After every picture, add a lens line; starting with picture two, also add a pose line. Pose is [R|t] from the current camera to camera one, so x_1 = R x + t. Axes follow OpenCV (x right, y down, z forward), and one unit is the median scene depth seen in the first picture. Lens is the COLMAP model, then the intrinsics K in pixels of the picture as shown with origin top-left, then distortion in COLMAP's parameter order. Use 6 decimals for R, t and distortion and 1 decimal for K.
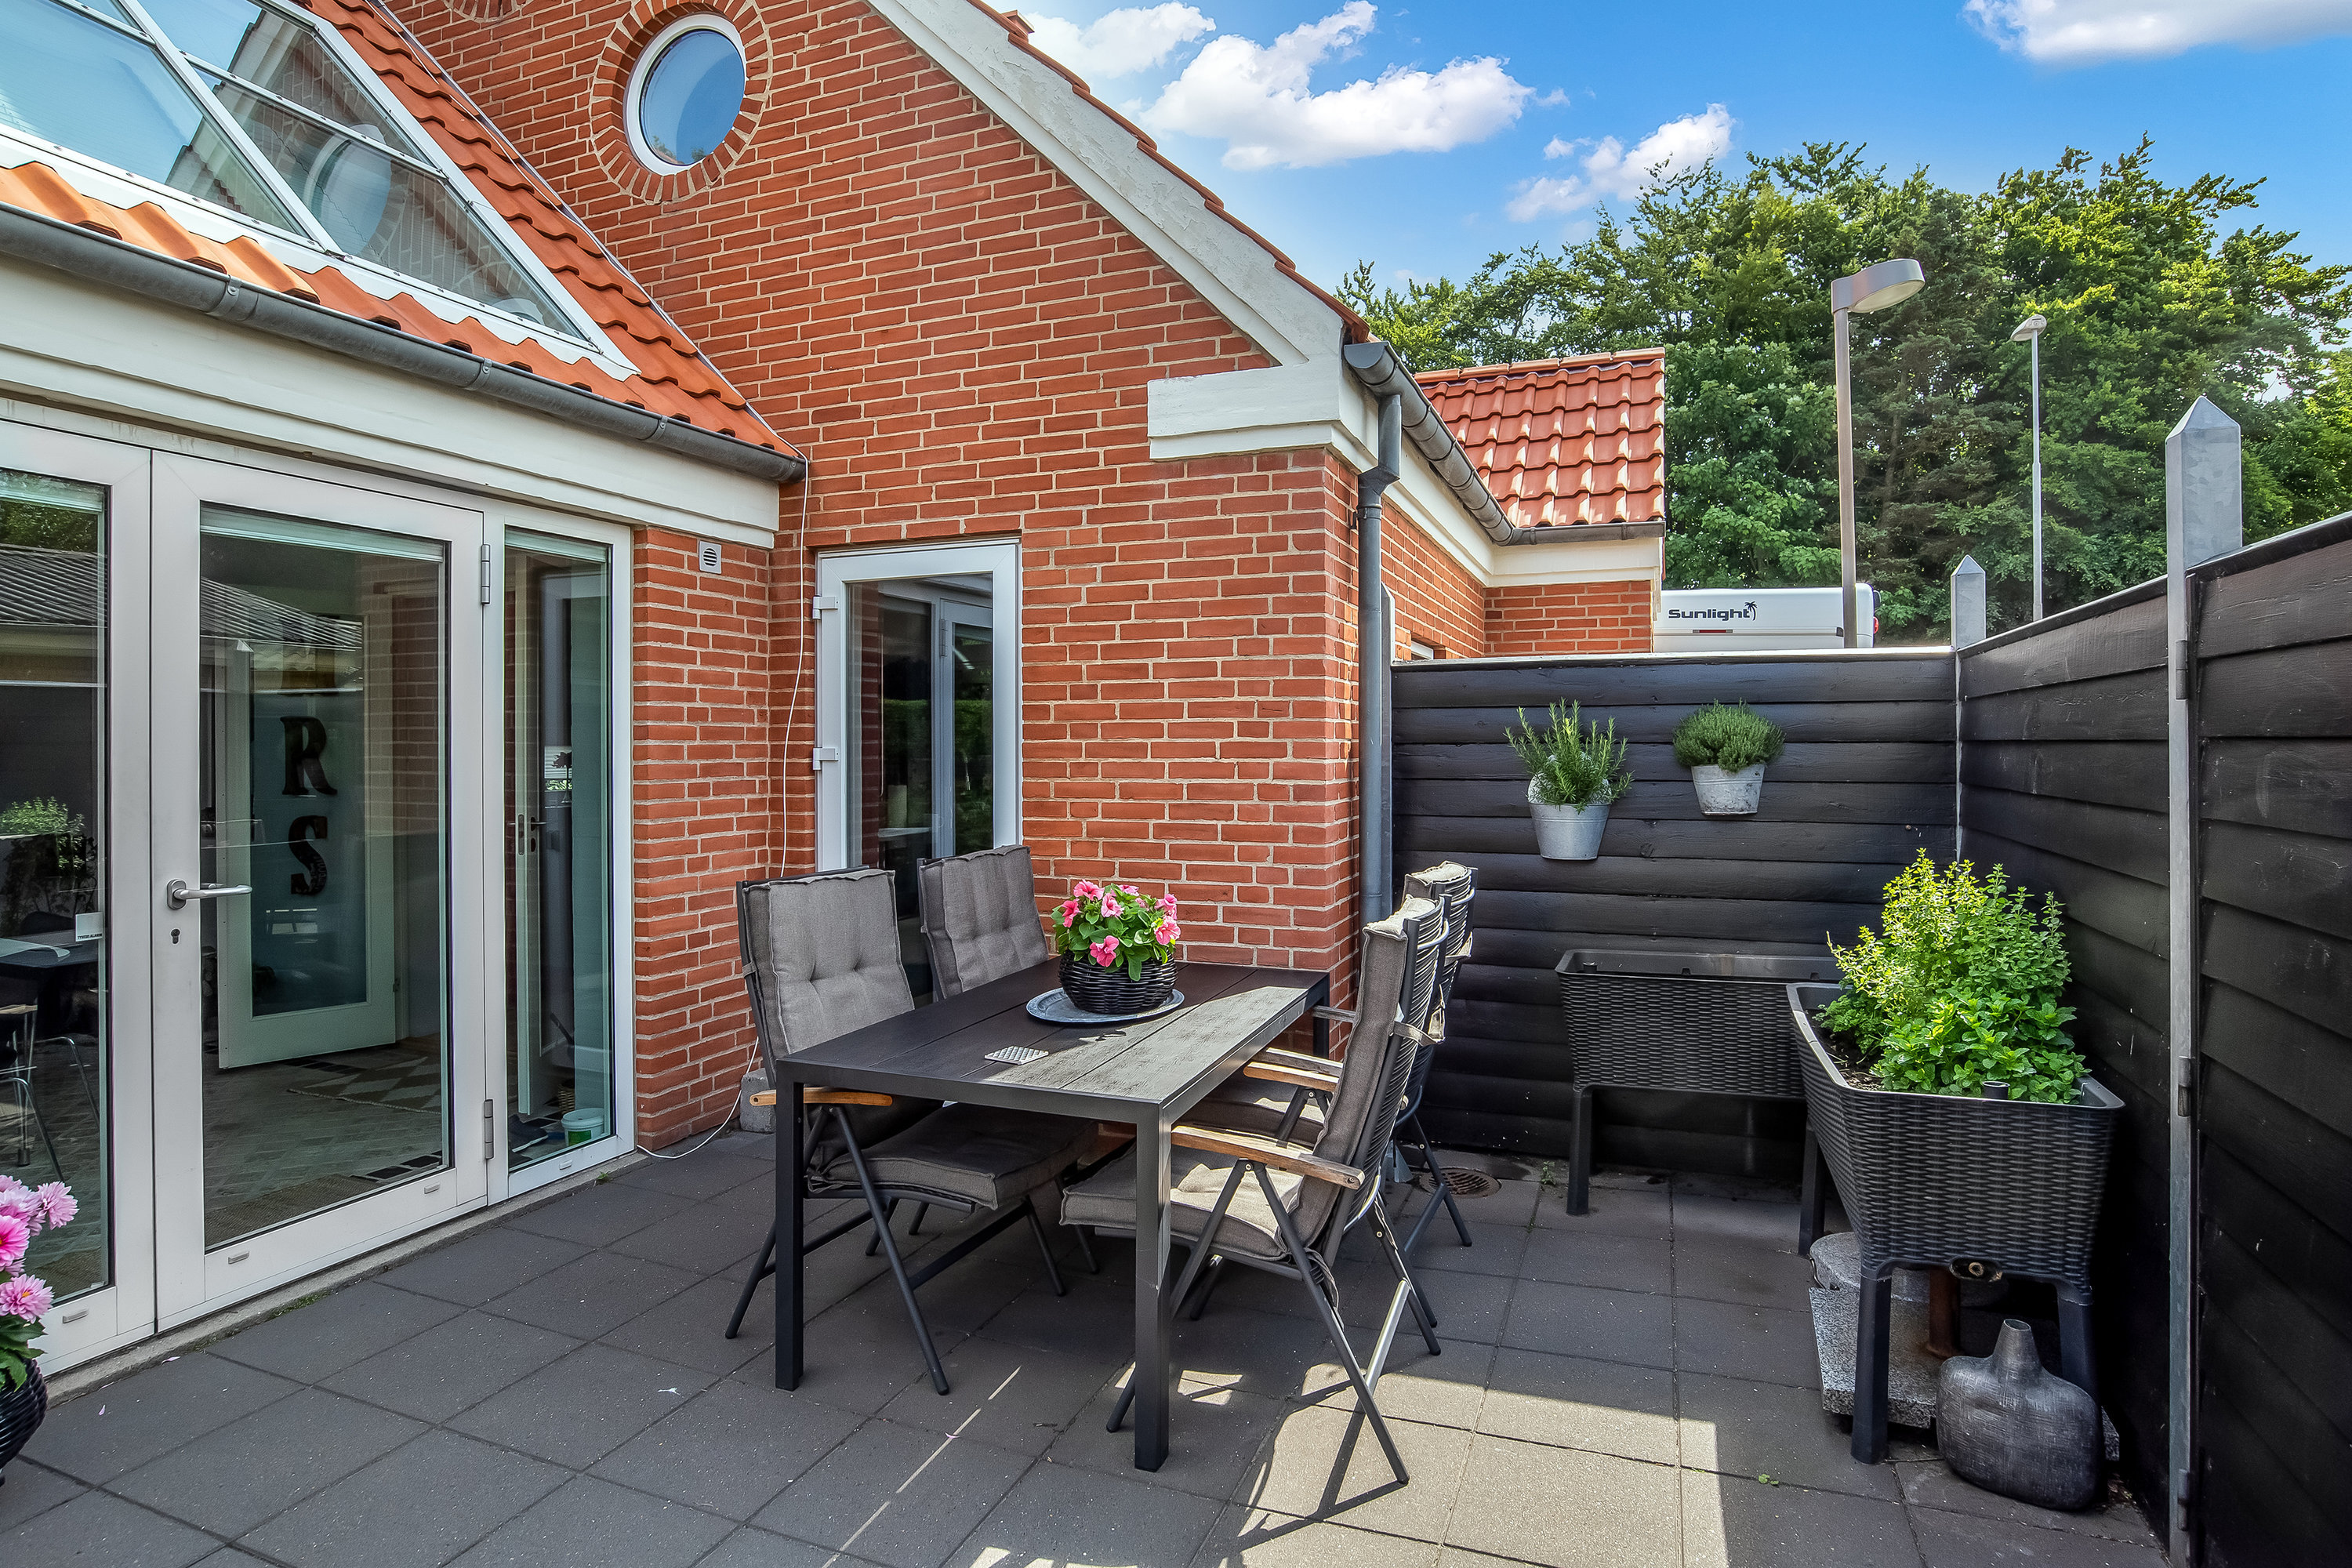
lens RADIAL K [[1225.0, 0, 1174.4], [0, 1225.0, 744.6], [0, 0, 1]] dist [-0.020246, 0.002150]
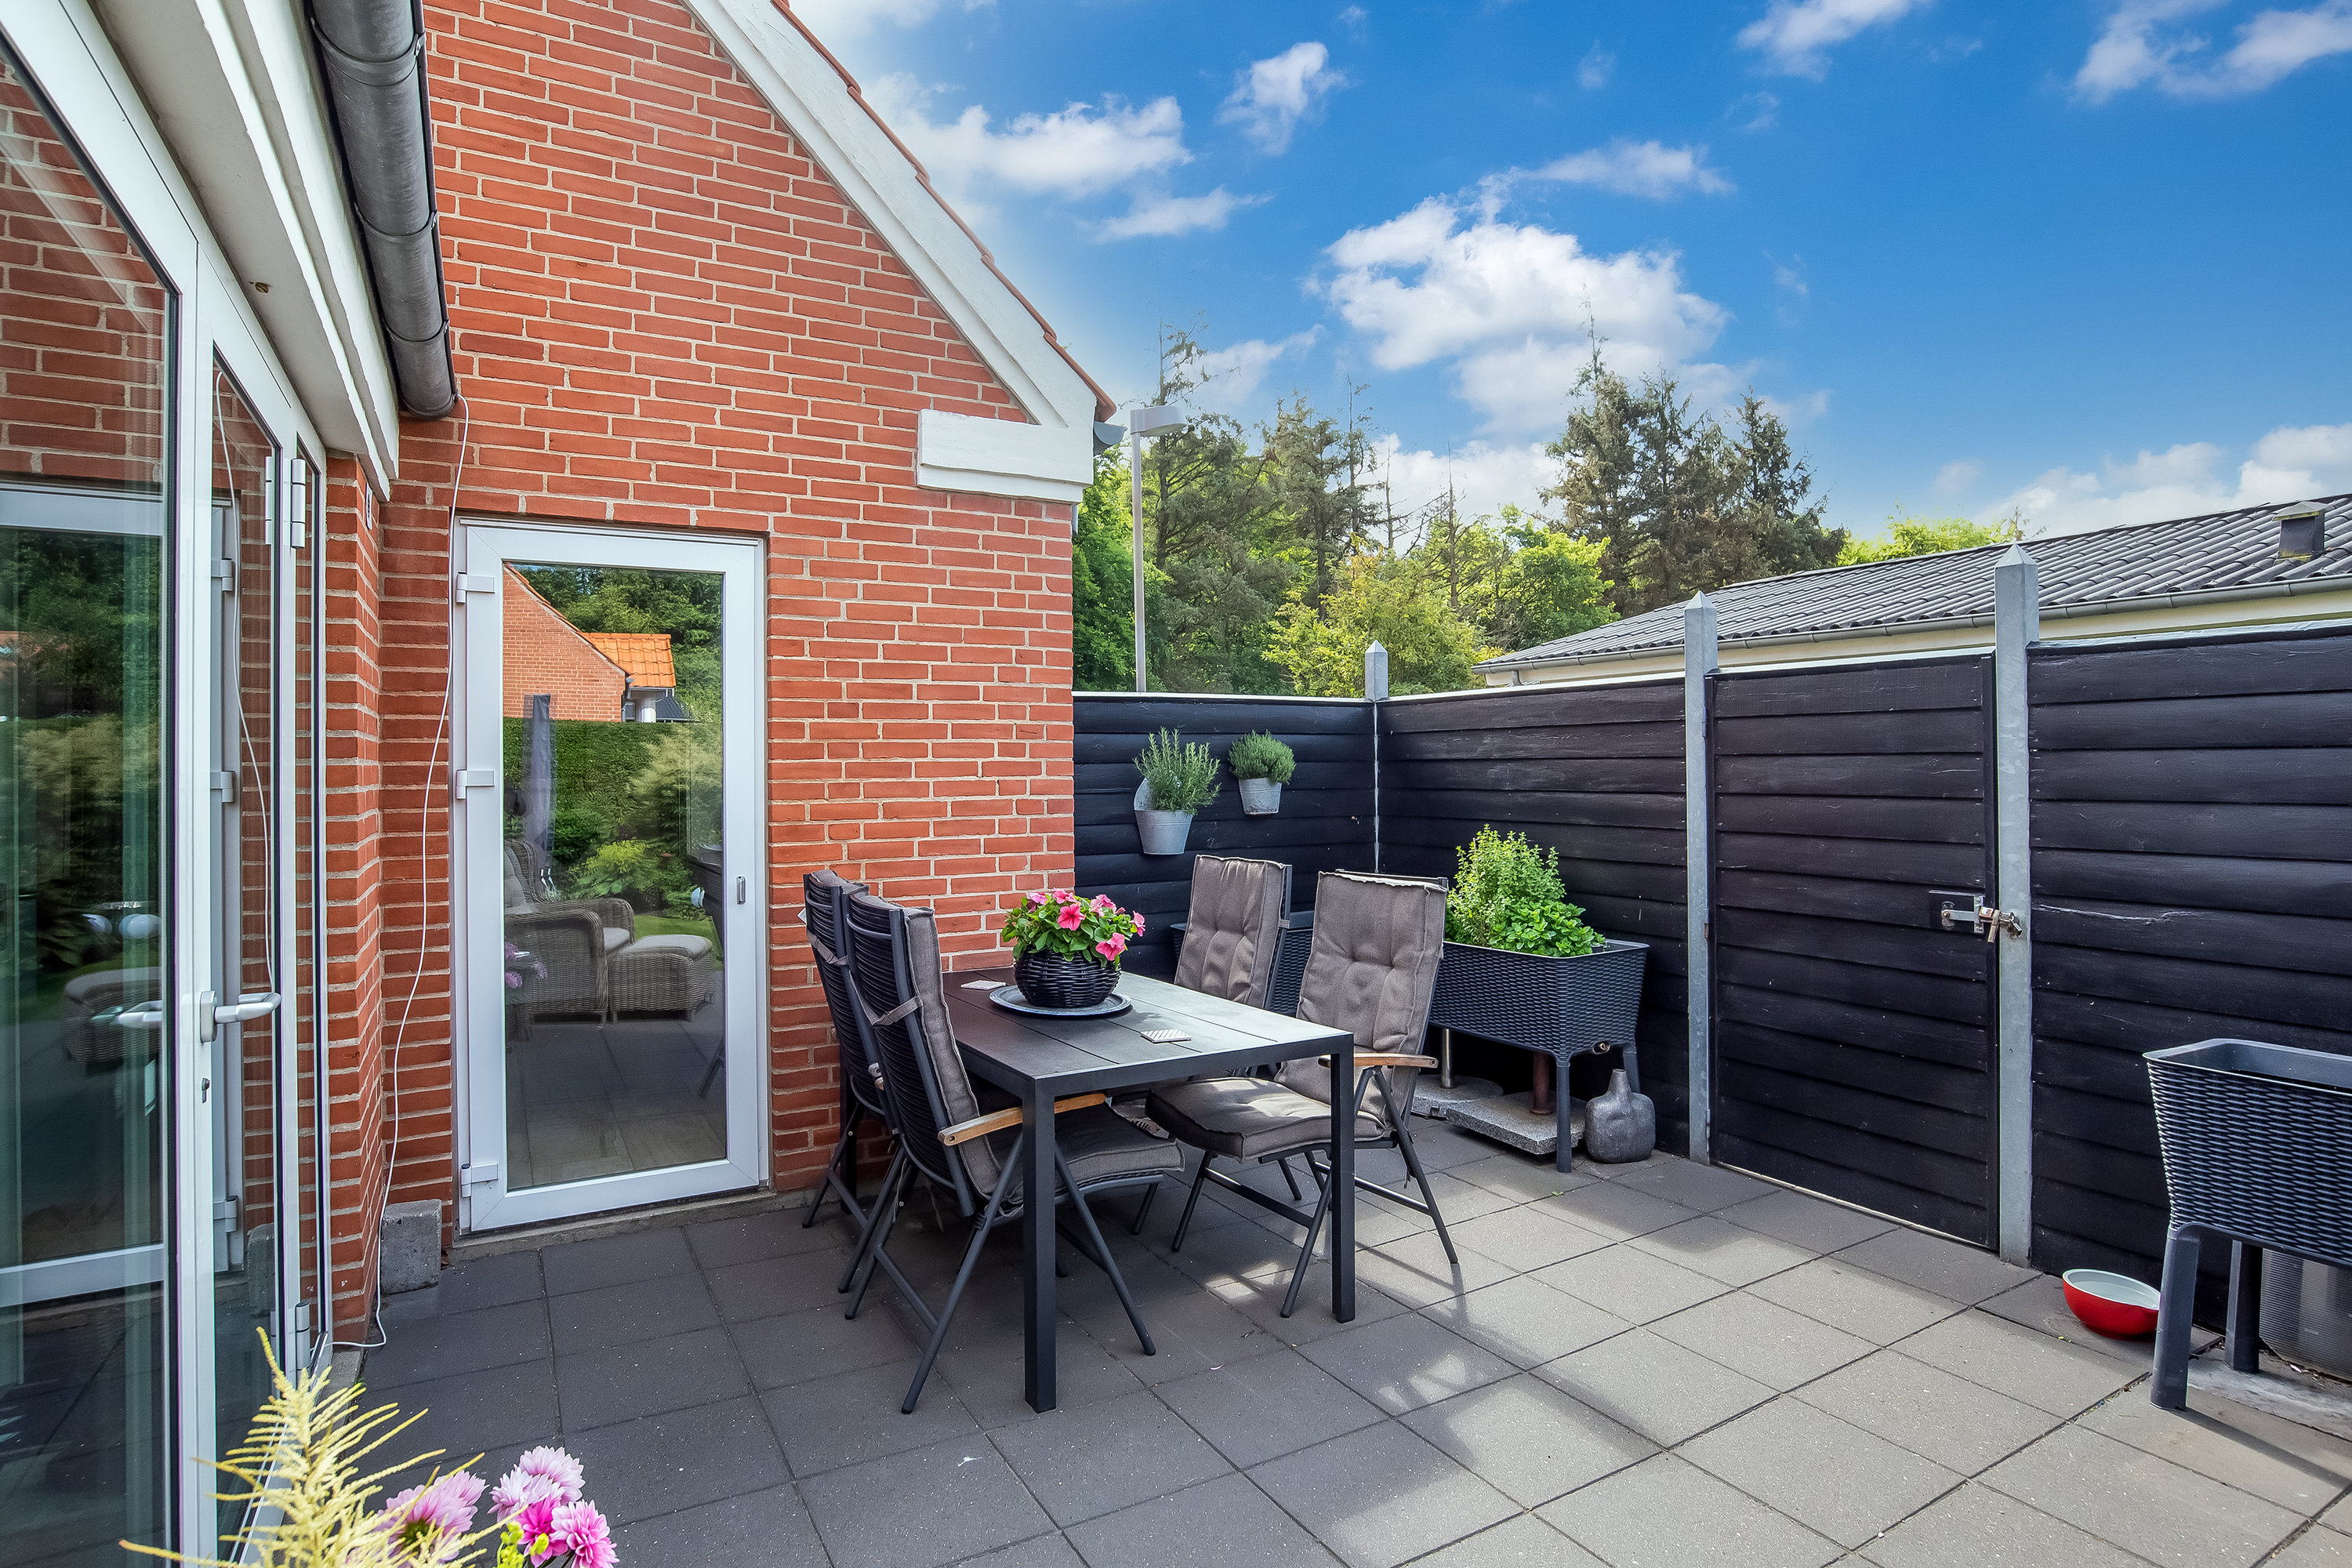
lens RADIAL K [[1225.0, 0, 1174.6], [0, 1225.0, 770.7], [0, 0, 1]] dist [-0.020246, 0.002150]
pose [[0.637153, -0.005860, 0.770715, -0.669635], [0.007620, 0.999970, 0.001304, 0.005696], [-0.770699, 0.005042, 0.637179, 0.185935]]
